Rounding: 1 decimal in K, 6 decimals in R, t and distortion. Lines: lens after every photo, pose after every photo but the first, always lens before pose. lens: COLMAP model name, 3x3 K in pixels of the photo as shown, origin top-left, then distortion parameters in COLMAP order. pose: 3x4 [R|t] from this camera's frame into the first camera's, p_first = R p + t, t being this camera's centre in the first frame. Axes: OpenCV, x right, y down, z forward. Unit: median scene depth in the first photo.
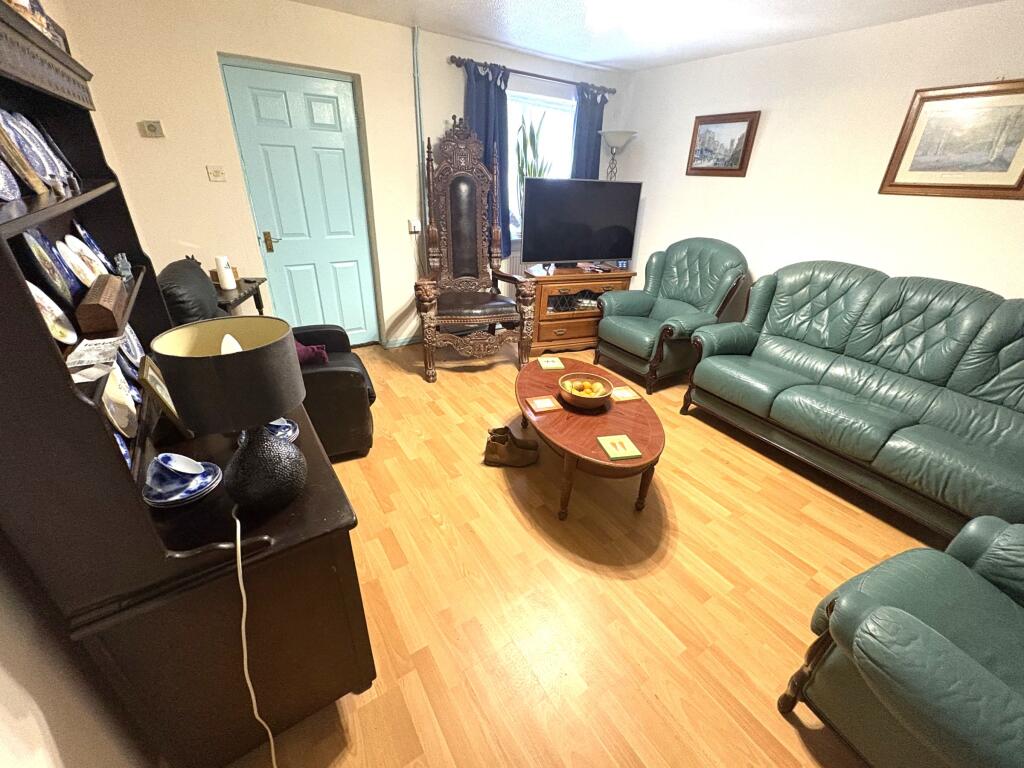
lens RADIAL K [[413.2, 0, 511.2], [0, 413.2, 387.3], [0, 0, 1]] dist [0.001381, 0.000040]
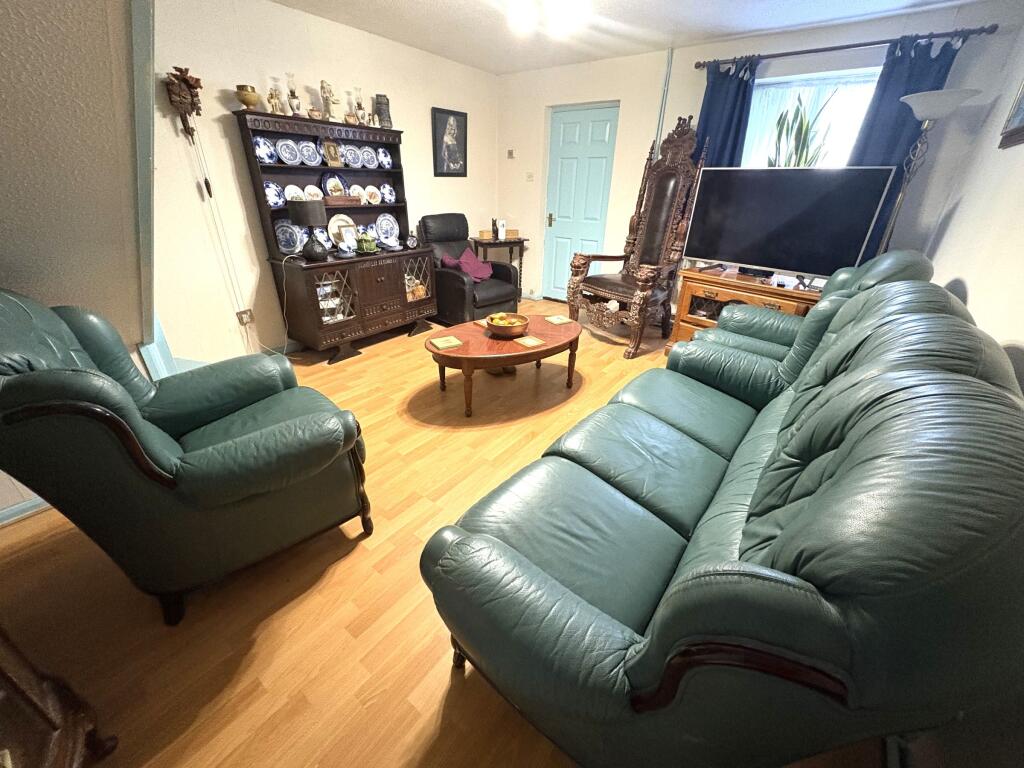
lens RADIAL K [[413.2, 0, 511.2], [0, 413.2, 387.3], [0, 0, 1]] dist [0.001381, 0.000040]
pose [[0.355833, 0.387305, -0.850516, 0.943349], [-0.430257, 0.875787, 0.218804, -0.077053], [0.829615, 0.288083, 0.478275, 0.316951]]
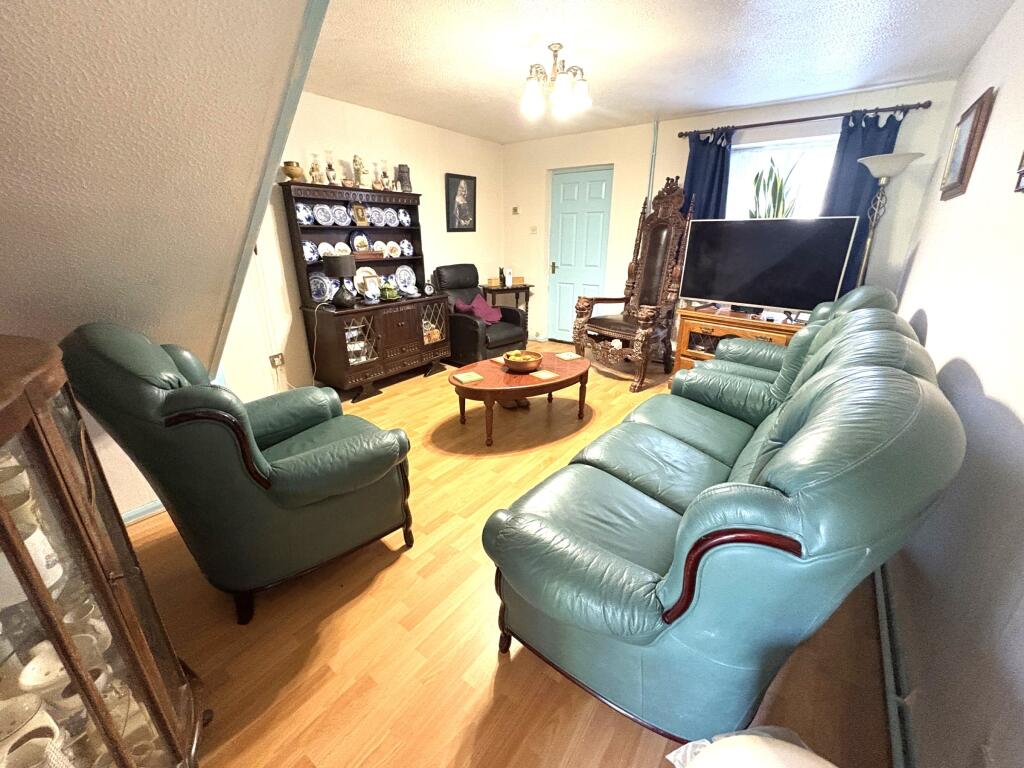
lens RADIAL K [[424.2, 0, 512.0], [0, 424.2, 384.0], [0, 0, 1]] dist [0.002241, 0.000180]
pose [[0.364860, 0.275083, -0.889498, 1.021068], [-0.410420, 0.905049, 0.111543, -0.048781], [0.835723, 0.324370, 0.443116, 0.254324]]
